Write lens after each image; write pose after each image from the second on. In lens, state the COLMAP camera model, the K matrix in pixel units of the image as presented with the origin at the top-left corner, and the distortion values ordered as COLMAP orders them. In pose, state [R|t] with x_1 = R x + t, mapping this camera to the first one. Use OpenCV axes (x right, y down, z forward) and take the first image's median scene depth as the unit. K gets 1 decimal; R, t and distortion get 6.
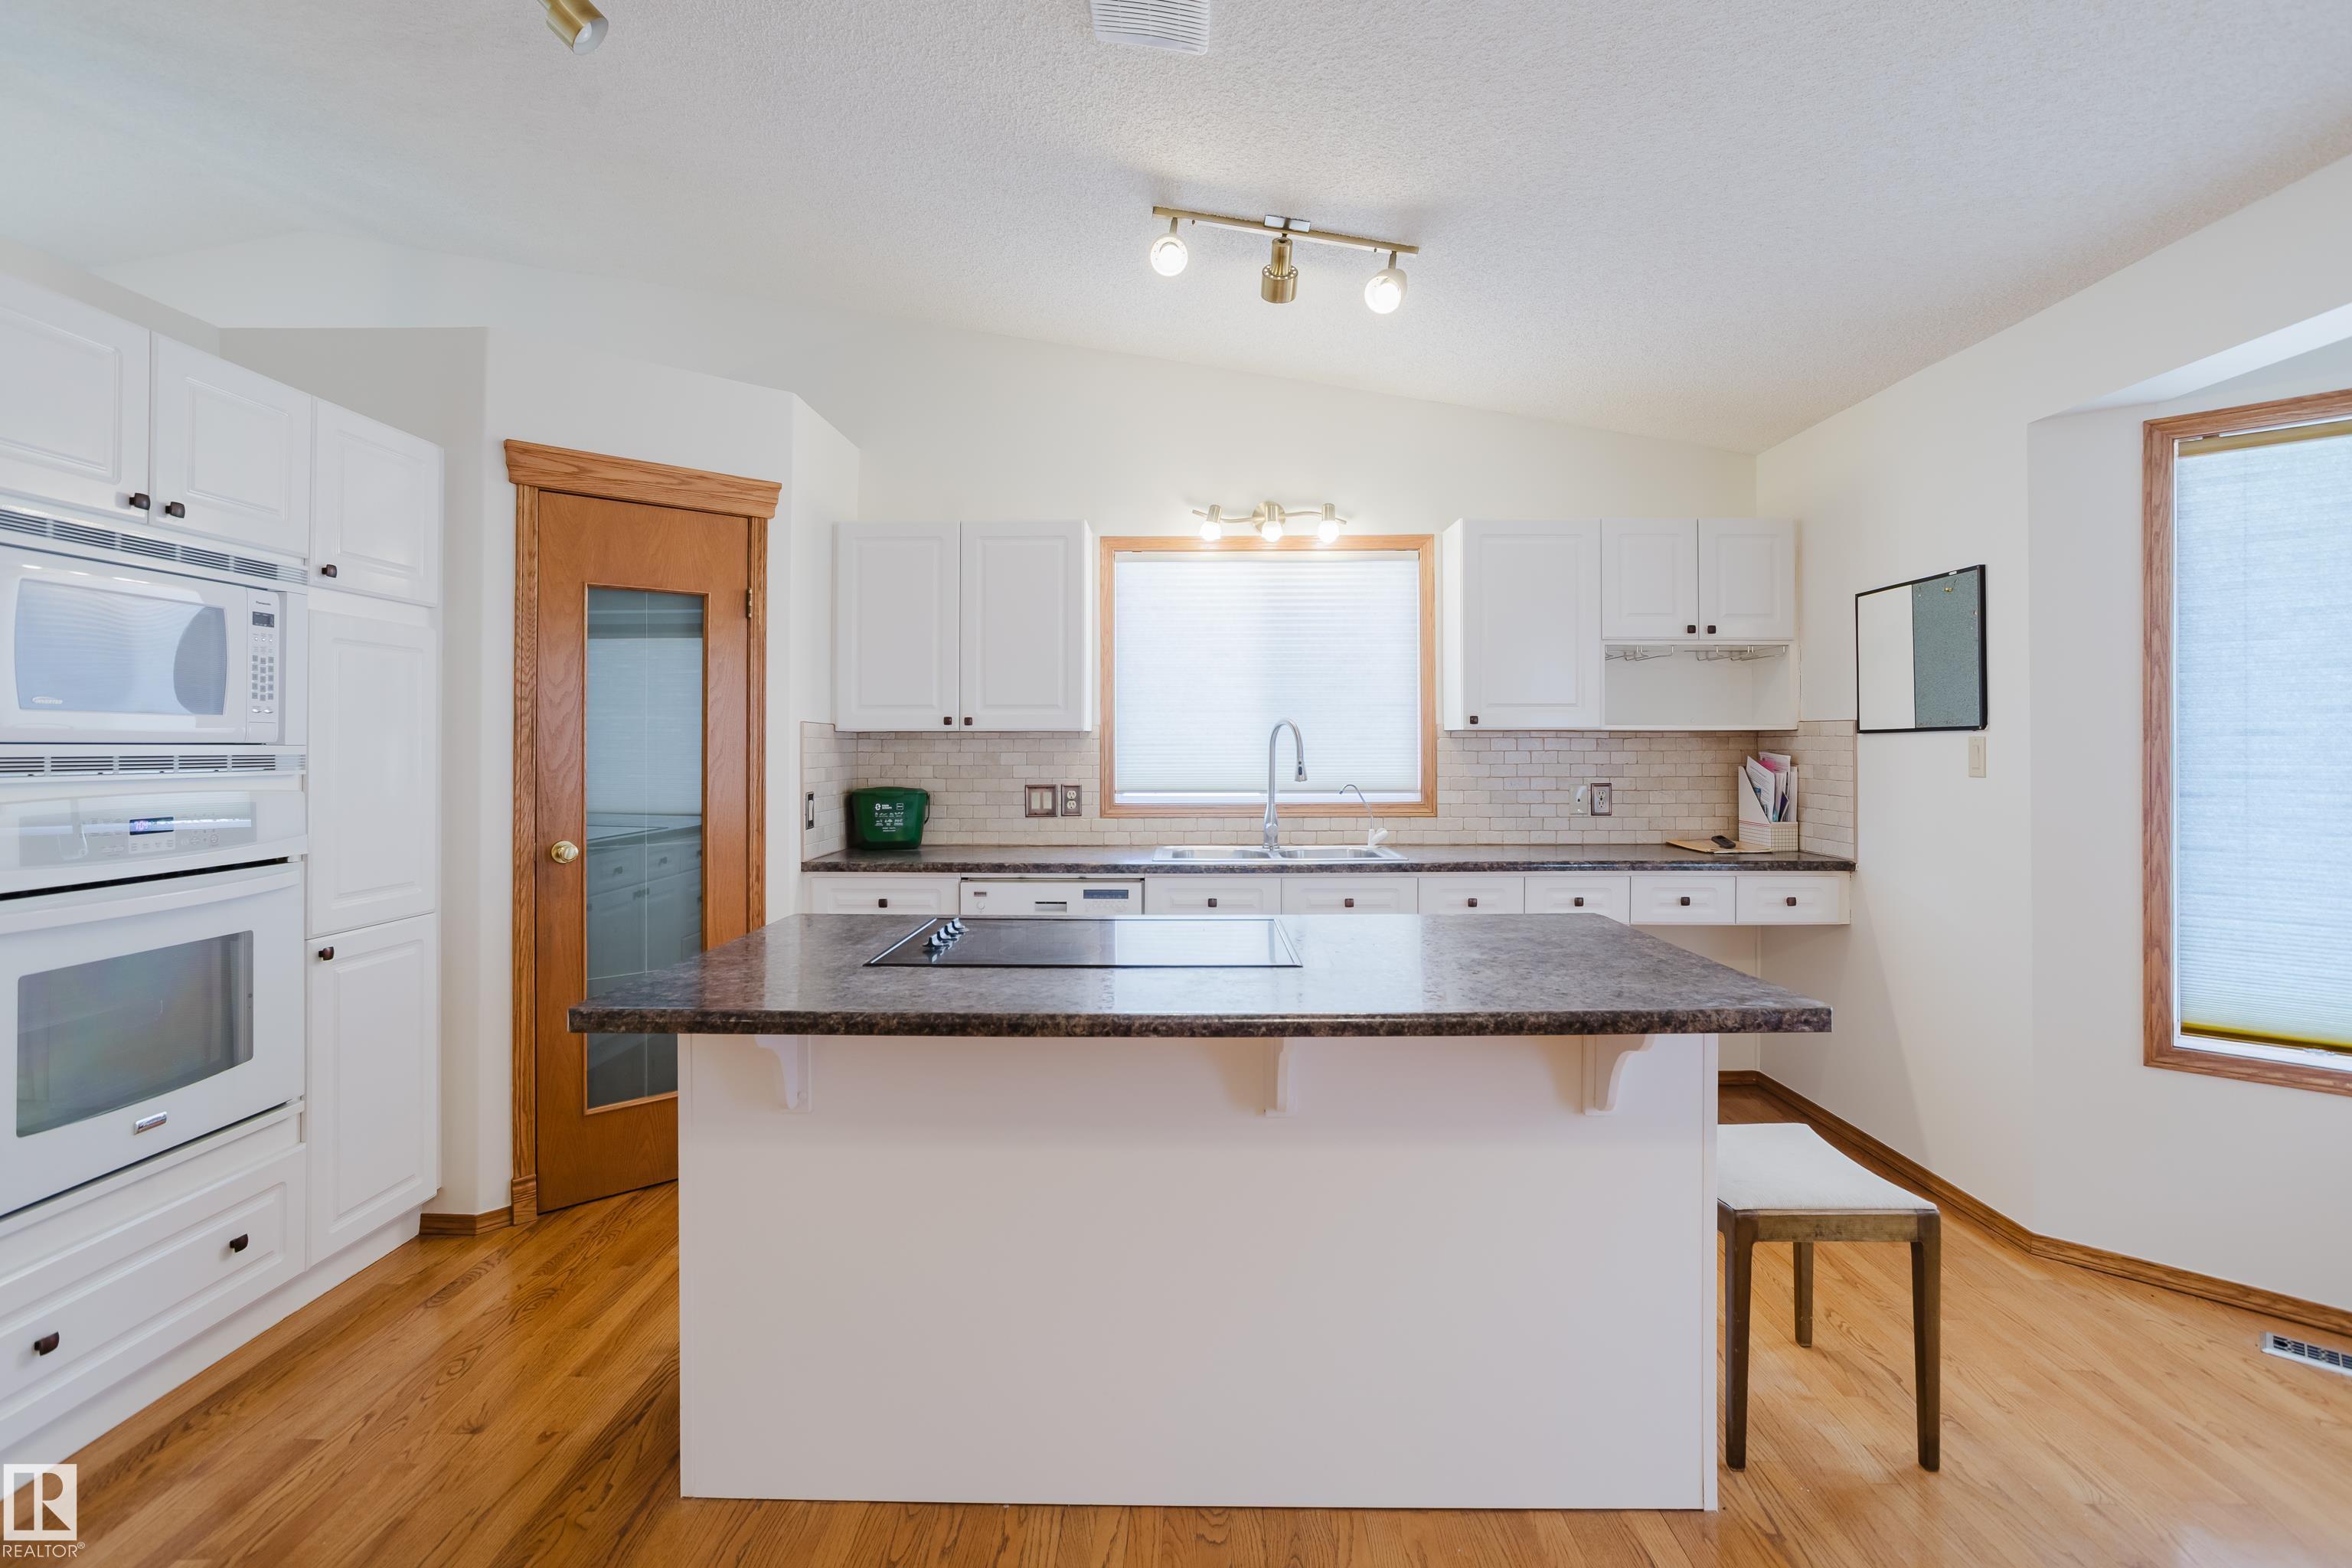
lens RADIAL K [[1158.0, 0, 1177.2], [0, 1158.0, 731.5], [0, 0, 1]] dist [-0.048460, 0.036585]
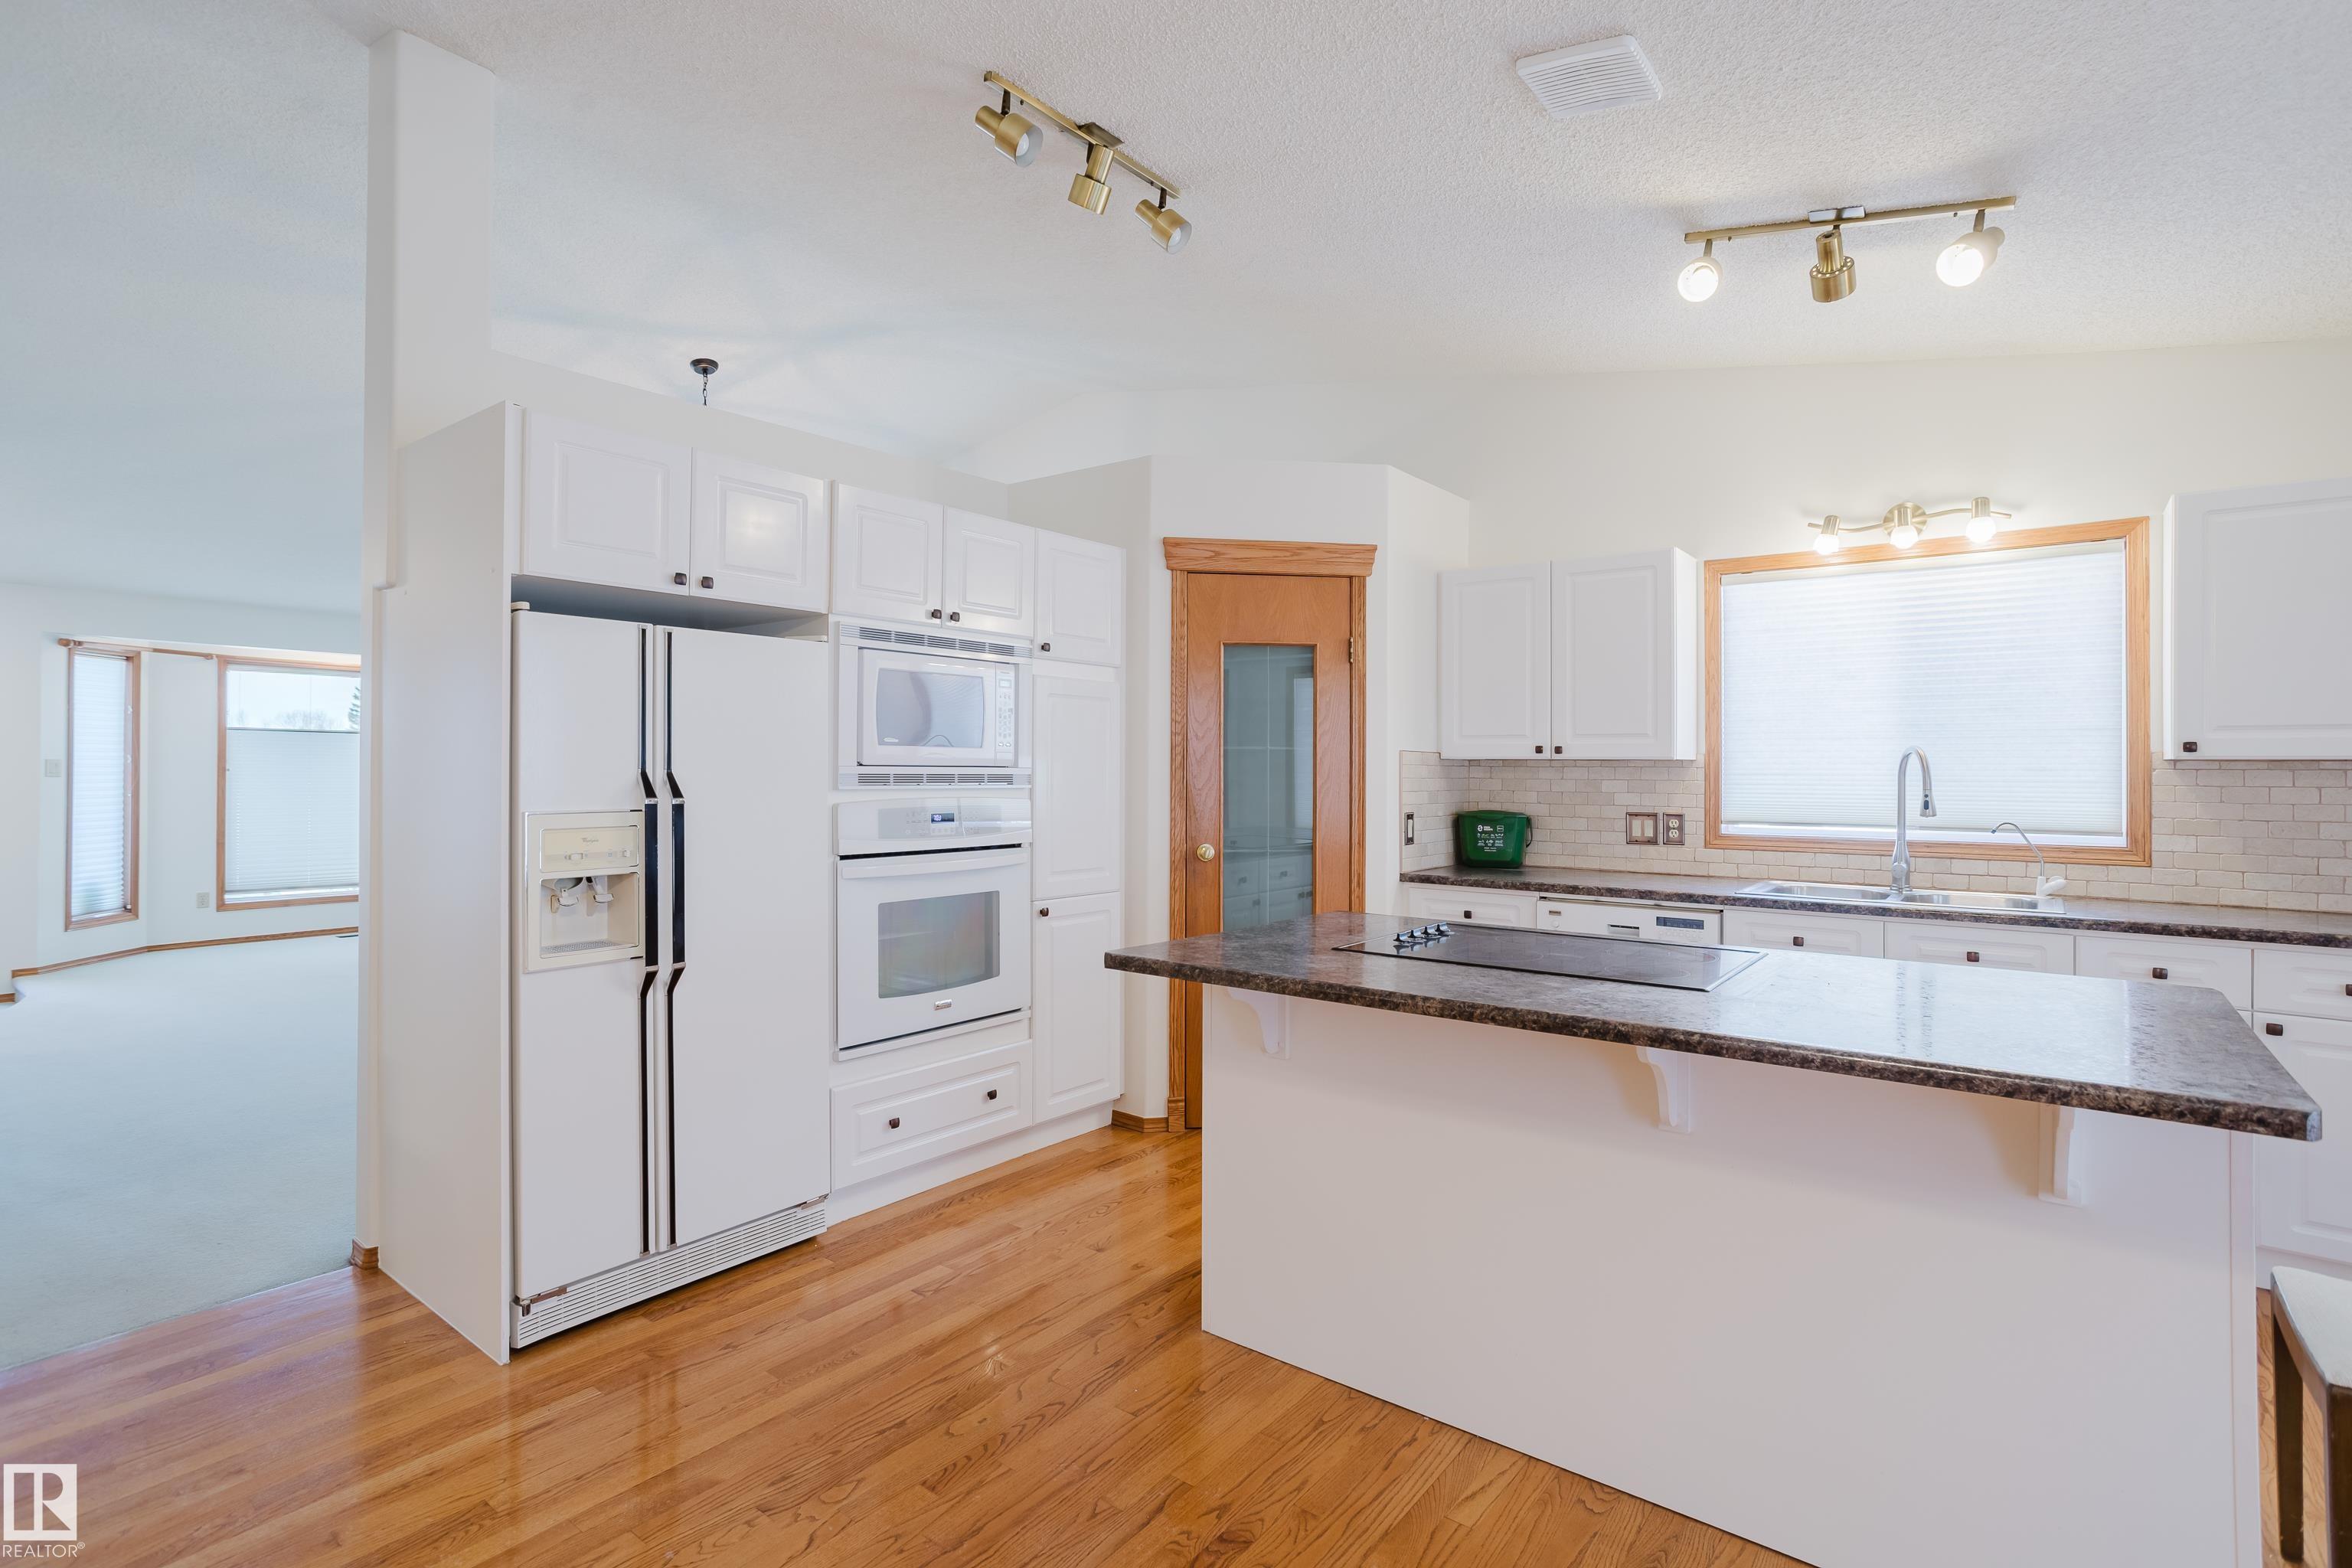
lens RADIAL K [[1148.6, 0, 1178.6], [0, 1148.6, 771.4], [0, 0, 1]] dist [-0.045855, 0.035350]
pose [[0.802825, 0.008970, -0.596148, 0.210375], [-0.001970, 0.999921, 0.012391, -0.001796], [0.596212, -0.008774, 0.802779, -0.054394]]
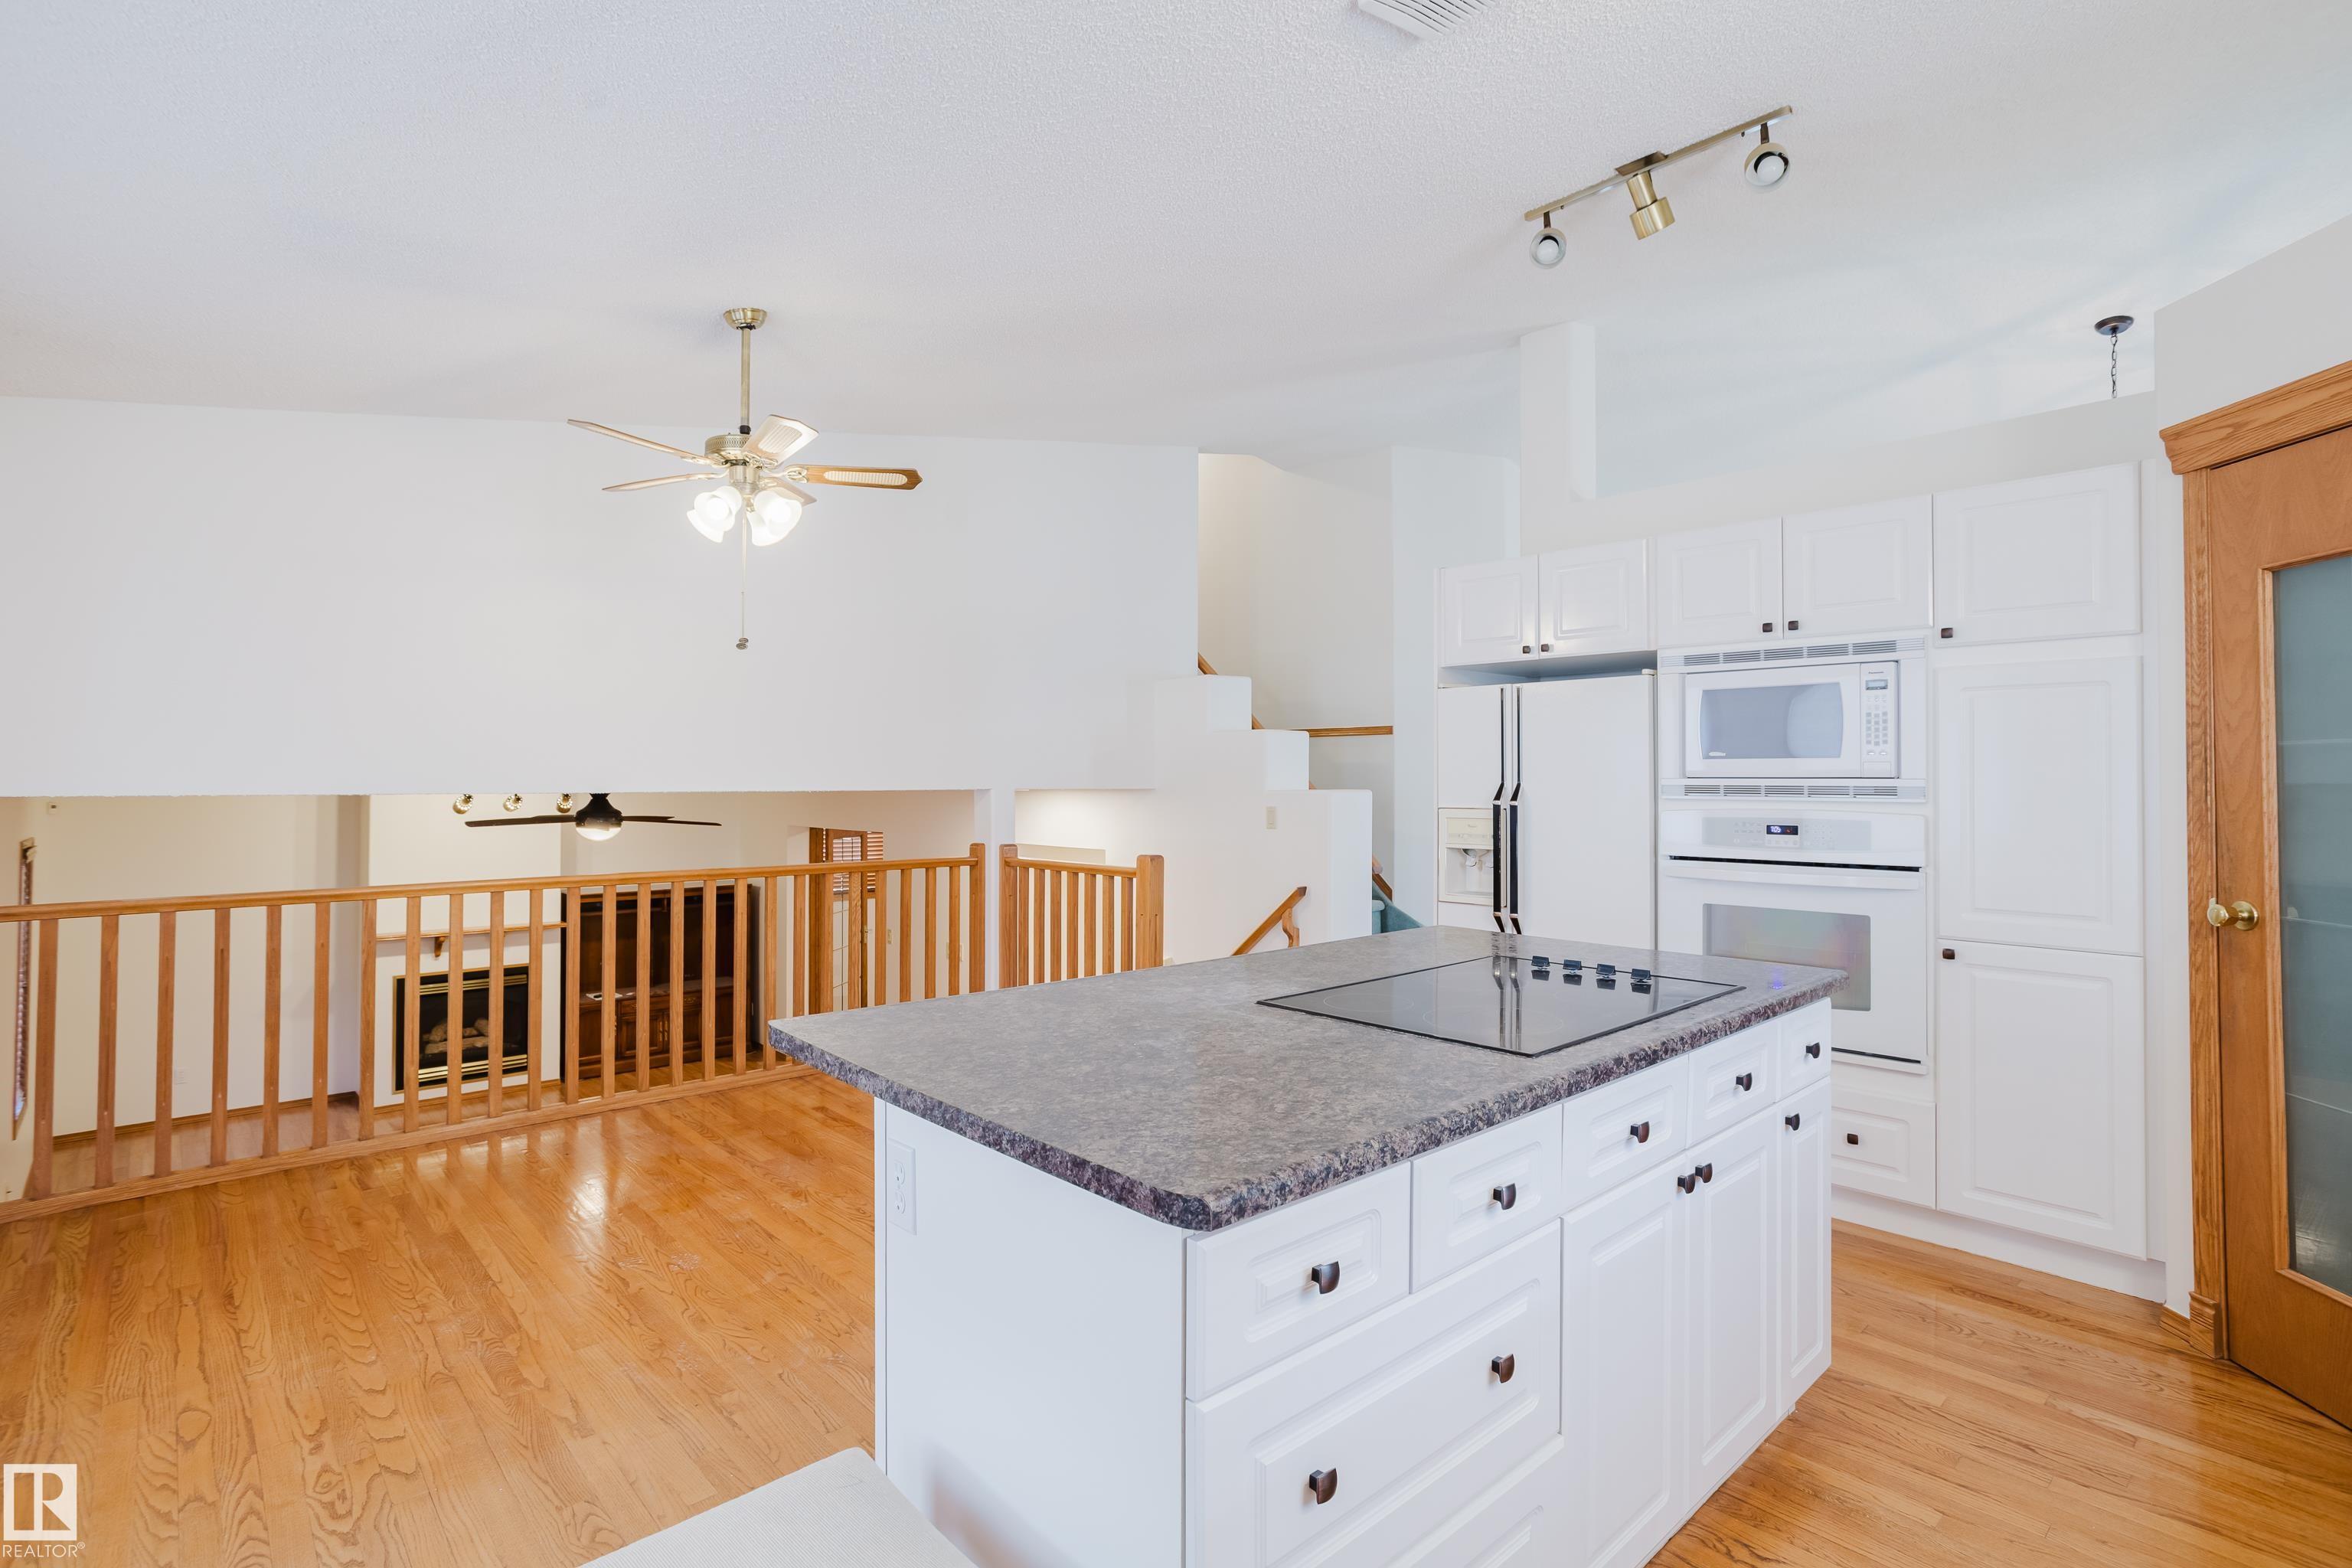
lens RADIAL K [[1148.6, 0, 1178.6], [0, 1148.6, 771.4], [0, 0, 1]] dist [-0.045855, 0.035350]
pose [[-0.729795, 0.000066, -0.683666, 0.531289], [0.010864, 0.999875, -0.011500, 0.007073], [0.683580, -0.015820, -0.729704, 1.072735]]
